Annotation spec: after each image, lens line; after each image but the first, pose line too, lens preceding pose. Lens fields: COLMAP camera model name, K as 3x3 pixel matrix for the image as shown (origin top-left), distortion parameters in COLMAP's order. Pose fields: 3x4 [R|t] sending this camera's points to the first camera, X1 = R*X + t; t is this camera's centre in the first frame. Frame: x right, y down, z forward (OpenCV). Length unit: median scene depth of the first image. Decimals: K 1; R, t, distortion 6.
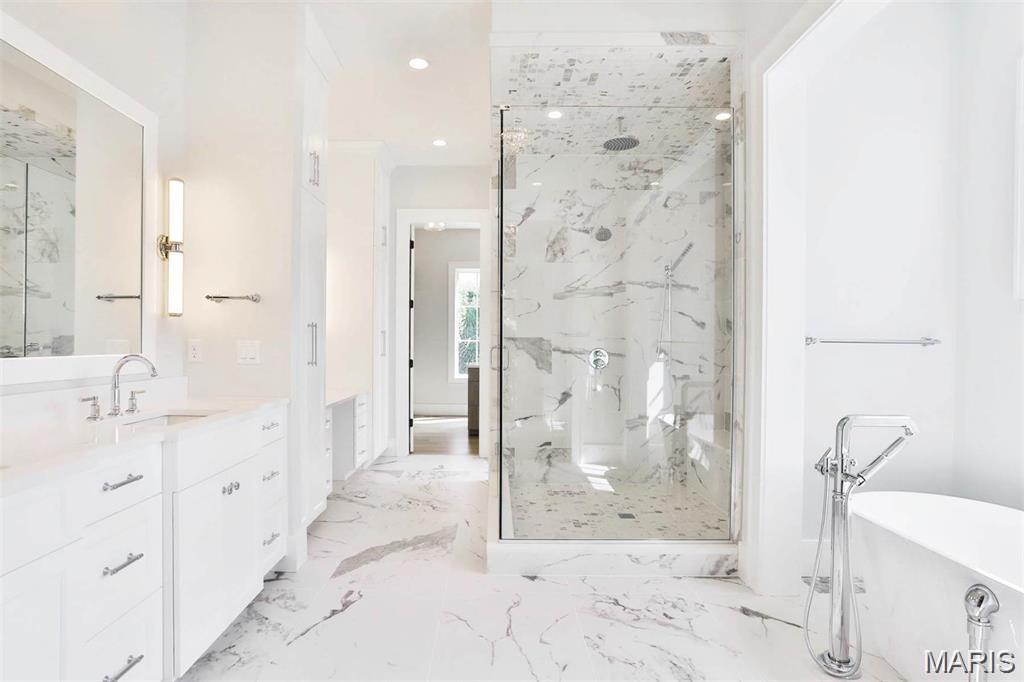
lens RADIAL K [[536.4, 0, 512.0], [0, 536.4, 341.0], [0, 0, 1]] dist [-0.023745, 0.018583]
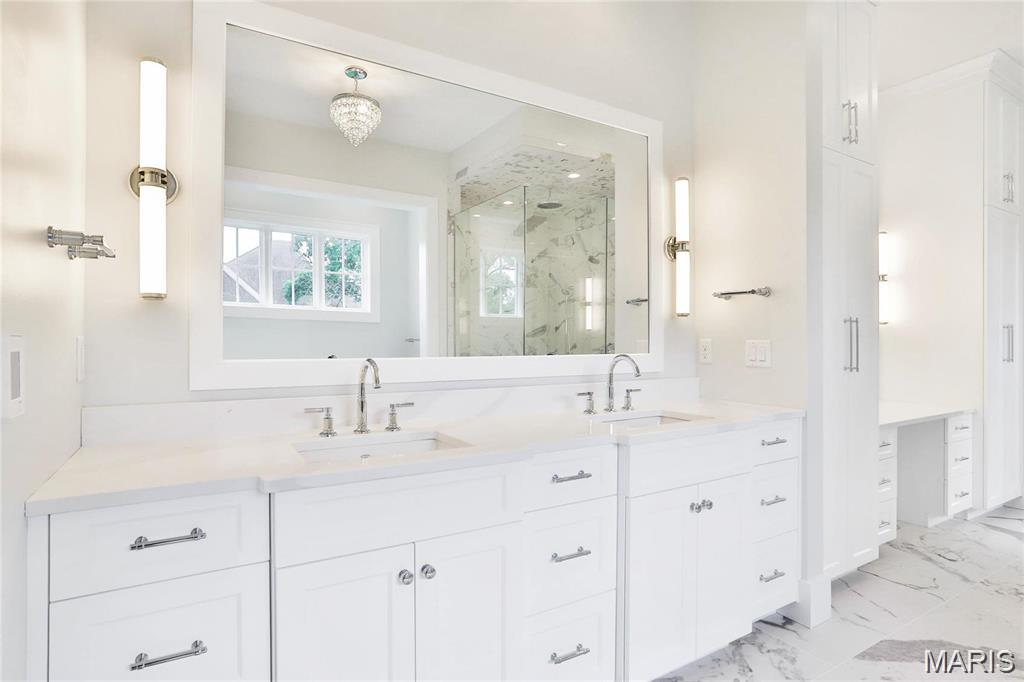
lens RADIAL K [[536.4, 0, 512.0], [0, 536.4, 341.0], [0, 0, 1]] dist [-0.023745, 0.018583]
pose [[0.495839, -0.002424, -0.868411, 0.076410], [0.004709, 0.999989, -0.000103, -0.001760], [0.868401, -0.004038, 0.495845, 0.229486]]
